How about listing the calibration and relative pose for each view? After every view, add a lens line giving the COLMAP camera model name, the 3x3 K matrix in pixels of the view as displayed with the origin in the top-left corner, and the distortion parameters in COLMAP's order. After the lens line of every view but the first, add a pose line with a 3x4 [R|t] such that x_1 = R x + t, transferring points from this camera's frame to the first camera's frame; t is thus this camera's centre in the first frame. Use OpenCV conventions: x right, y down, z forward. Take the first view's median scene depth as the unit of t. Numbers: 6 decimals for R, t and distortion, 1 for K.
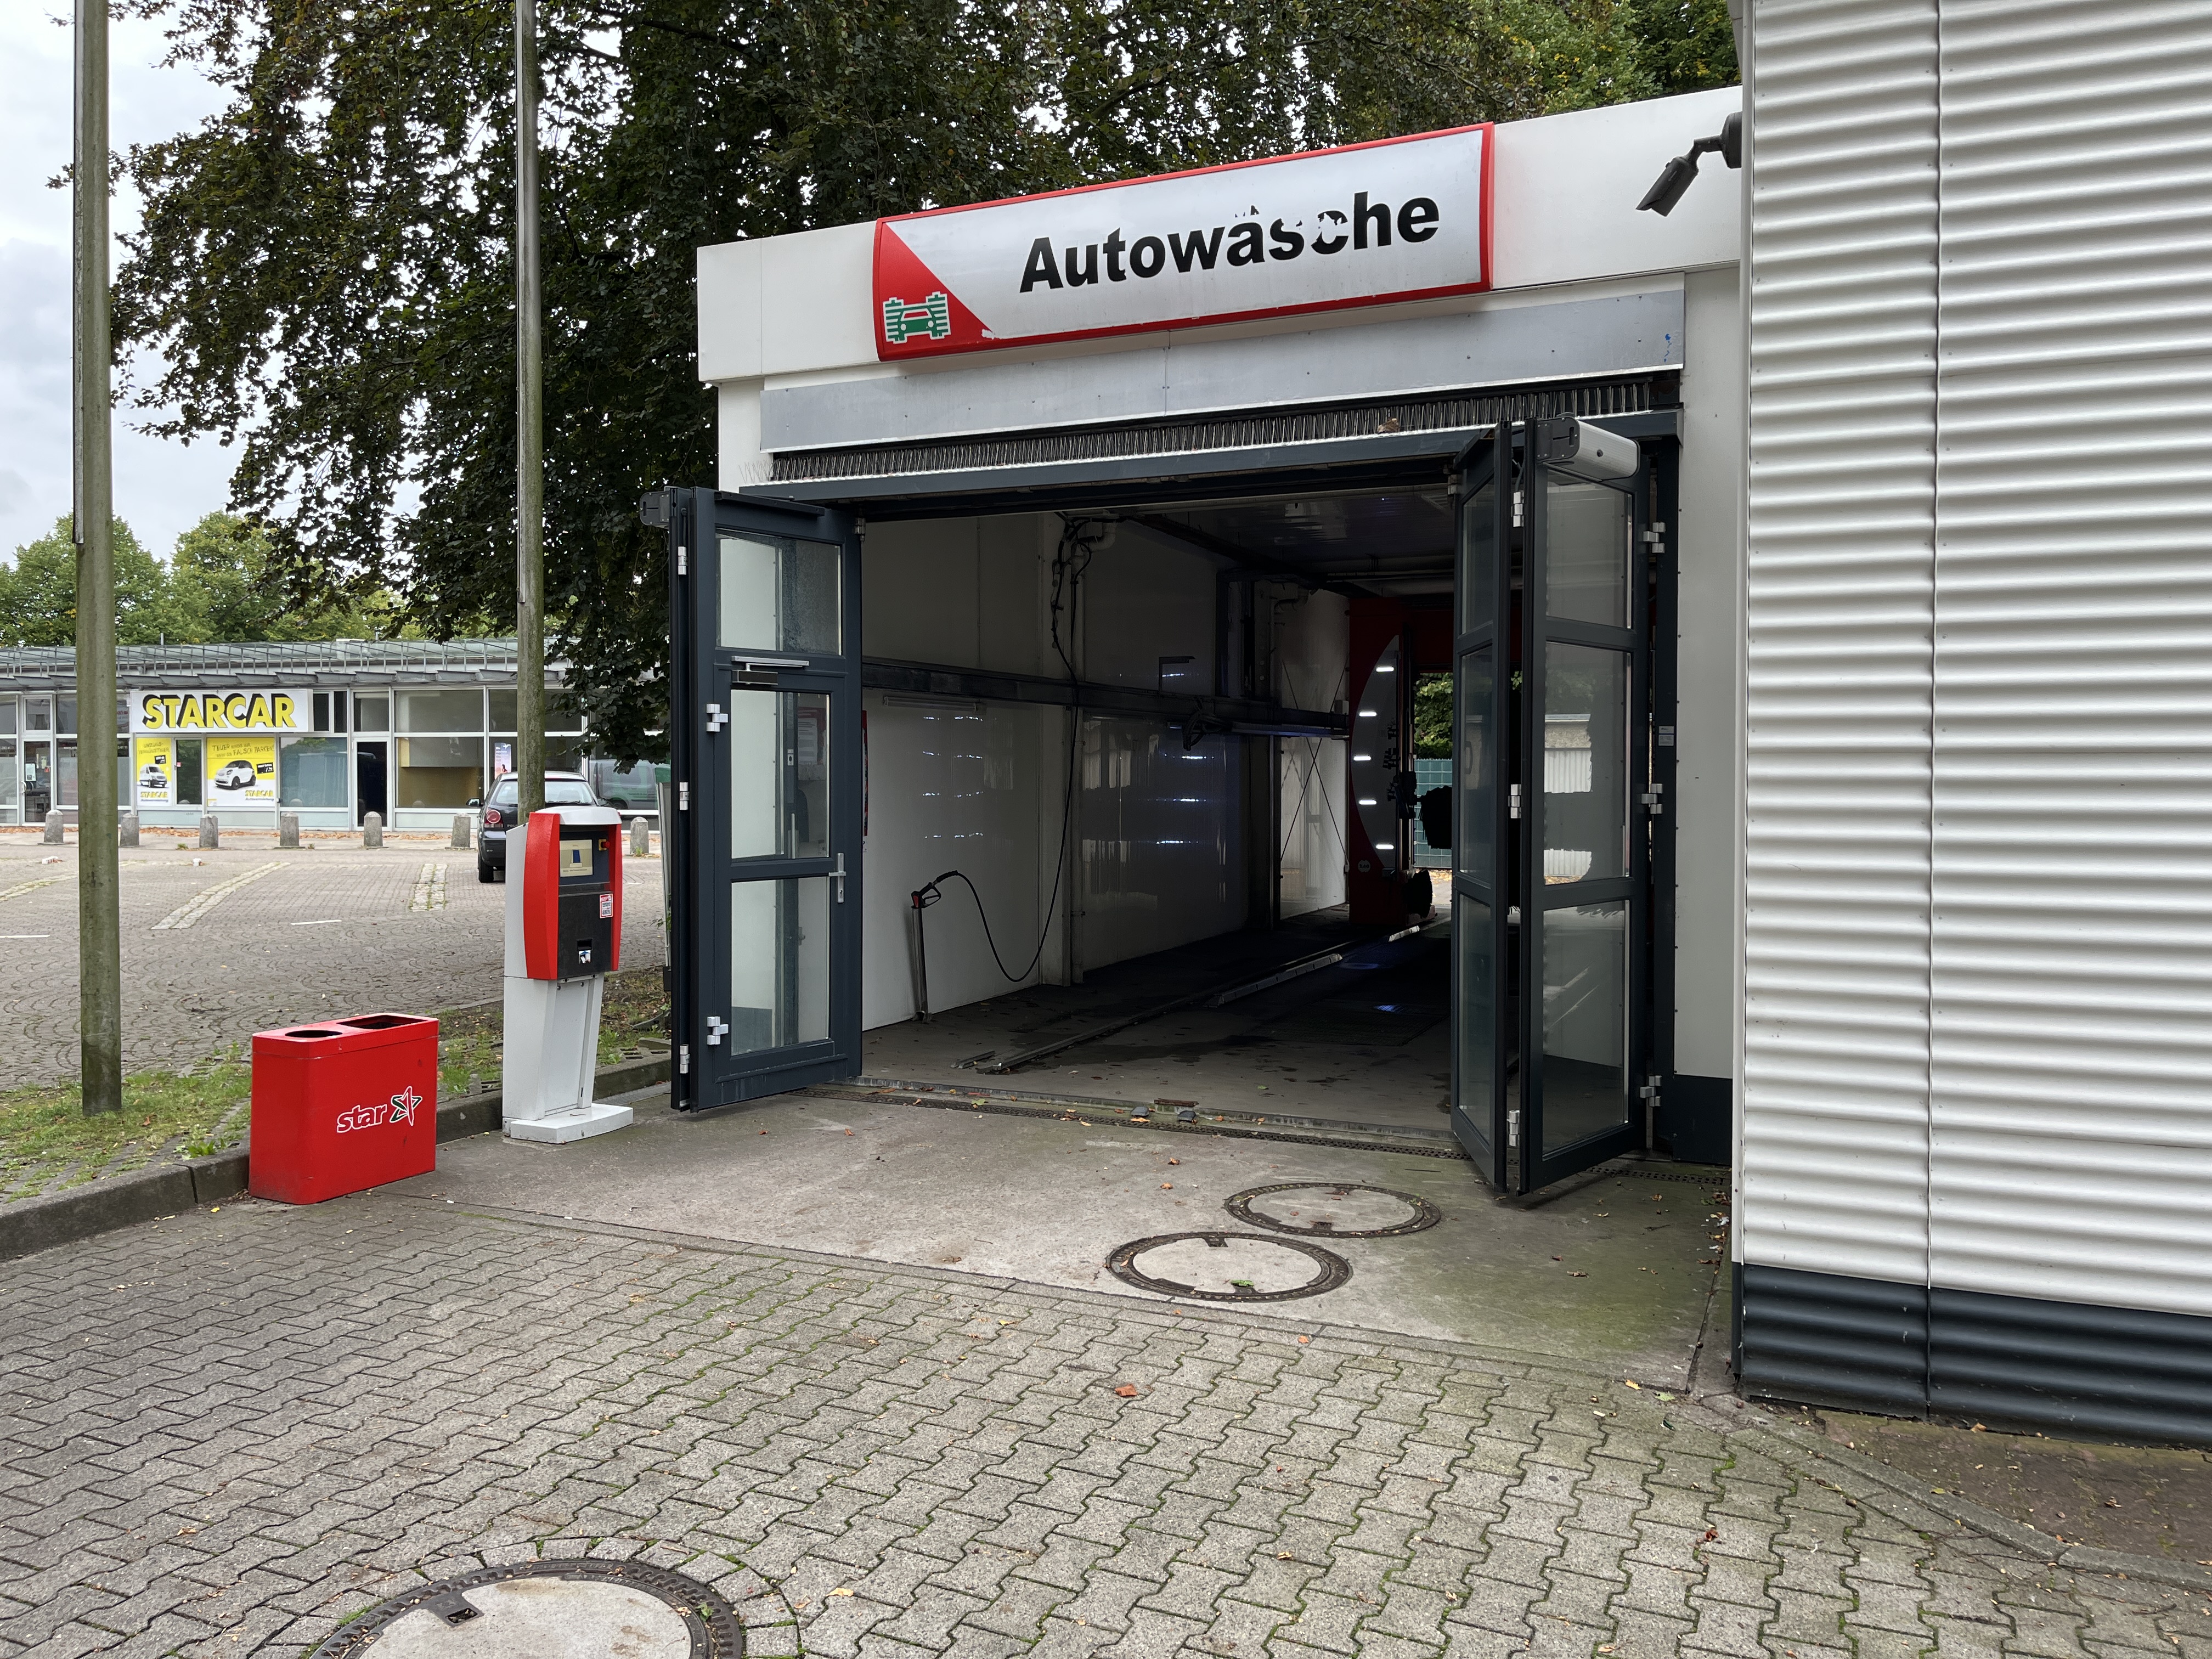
lens RADIAL K [[1670.3, 0, 1106.0], [0, 1670.3, 829.5], [0, 0, 1]] dist [0.081821, -0.113049]
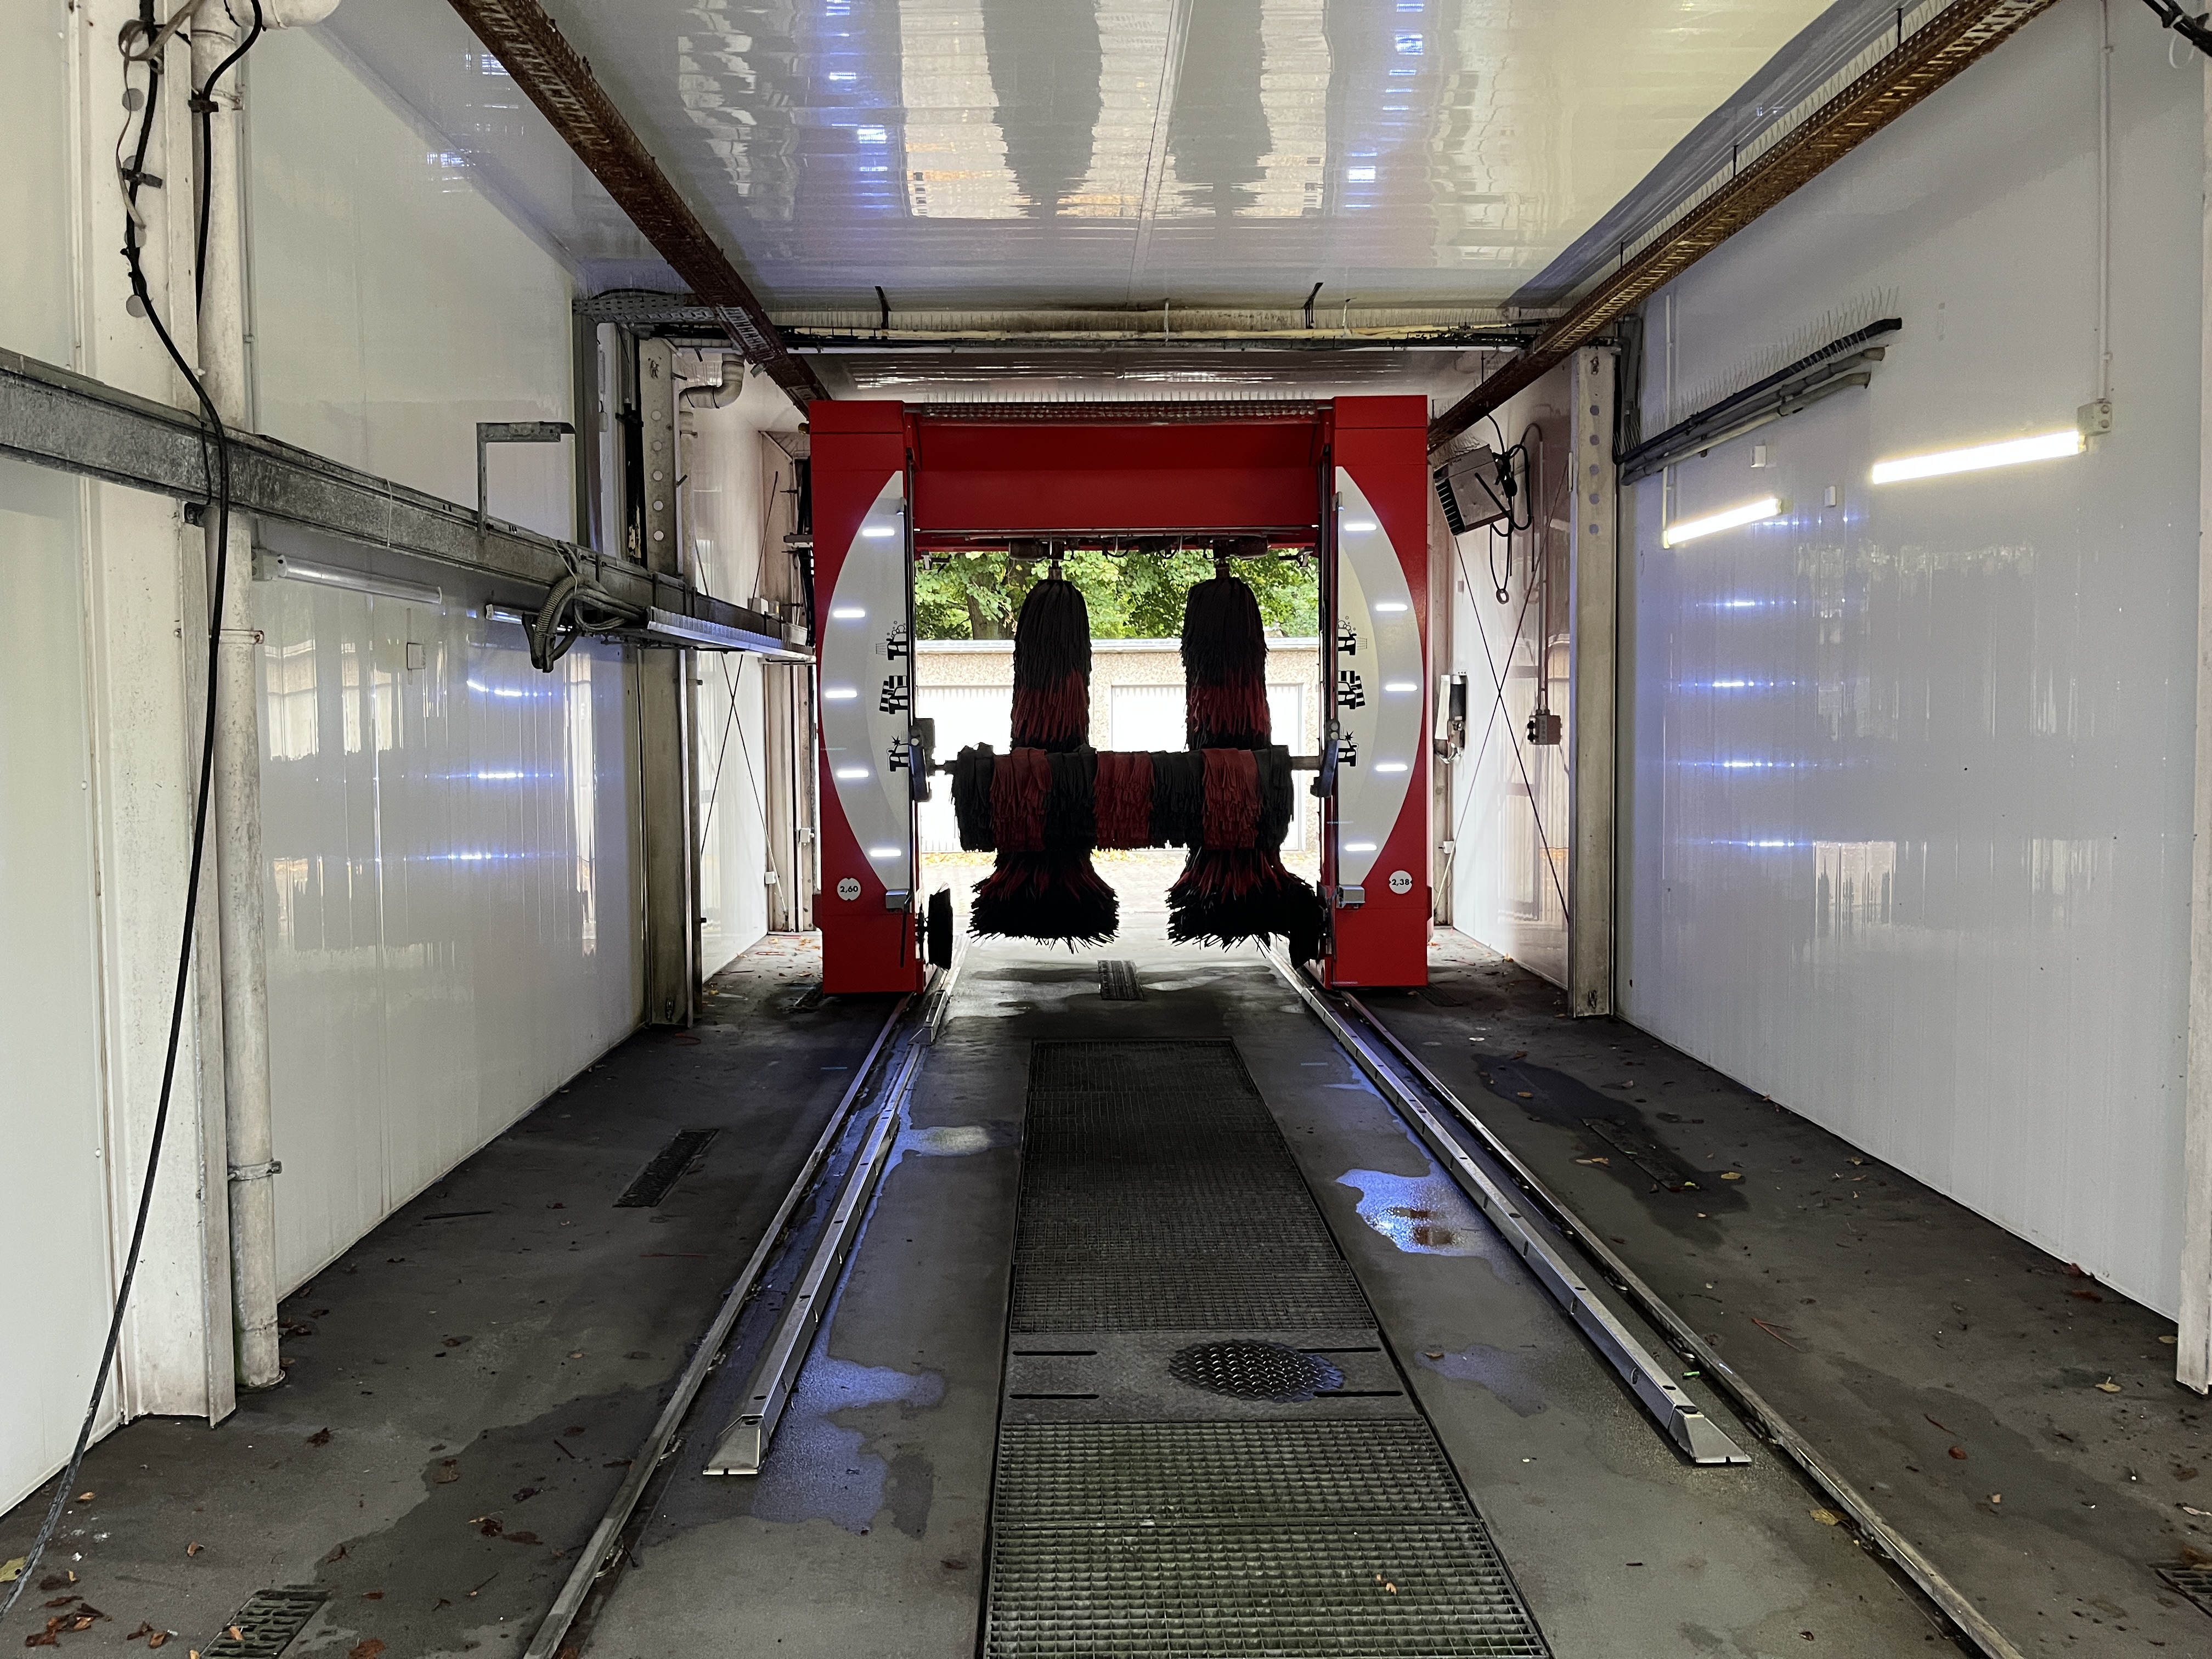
lens RADIAL K [[1670.3, 0, 1106.0], [0, 1670.3, 829.5], [0, 0, 1]] dist [0.081821, -0.113049]
pose [[0.905187, -0.032619, 0.423759, -0.004217], [0.018177, 0.999109, 0.038078, -0.020470], [-0.424624, -0.026765, 0.904974, 0.540557]]
